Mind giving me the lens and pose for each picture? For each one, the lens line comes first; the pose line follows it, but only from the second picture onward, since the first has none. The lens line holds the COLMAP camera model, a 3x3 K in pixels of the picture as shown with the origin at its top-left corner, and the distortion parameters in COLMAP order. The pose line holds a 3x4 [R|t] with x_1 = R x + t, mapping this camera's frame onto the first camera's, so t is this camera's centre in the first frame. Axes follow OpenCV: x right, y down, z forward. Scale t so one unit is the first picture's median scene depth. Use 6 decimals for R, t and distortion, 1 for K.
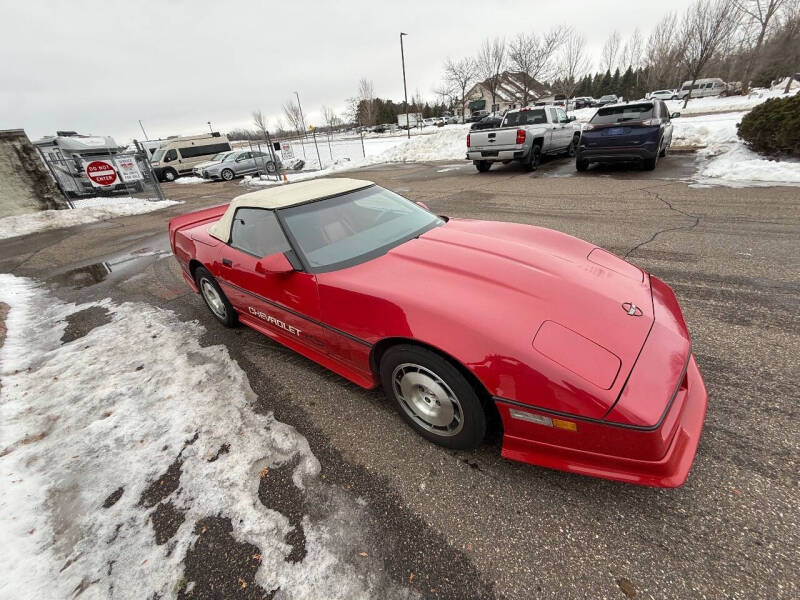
lens RADIAL K [[318.3, 0, 395.4], [0, 318.3, 299.7], [0, 0, 1]] dist [-0.000599, 0.000289]
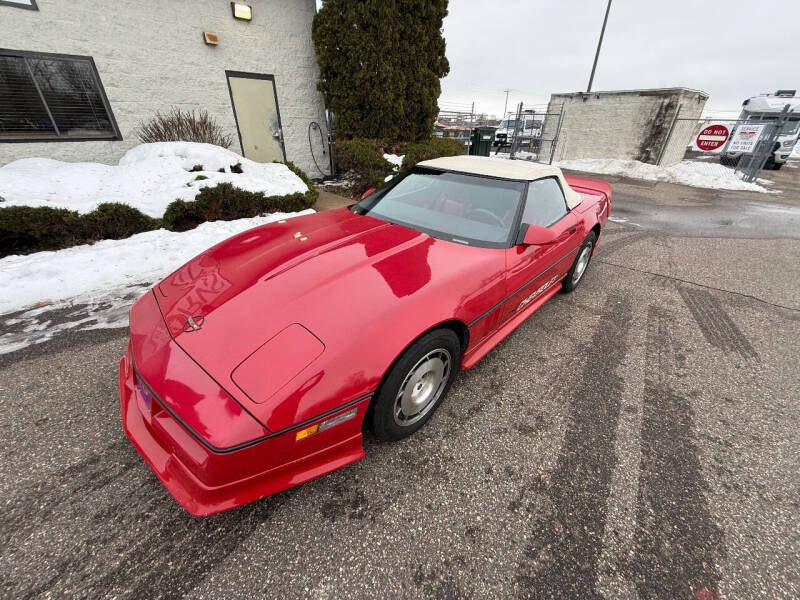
lens RADIAL K [[319.1, 0, 396.2], [0, 319.1, 298.7], [0, 0, 1]] dist [-0.001581, 0.000348]
pose [[-0.097799, 0.566652, -0.818133, 0.732055], [-0.479731, 0.693416, 0.537617, -0.418145], [0.871948, 0.445062, 0.204025, 0.673513]]
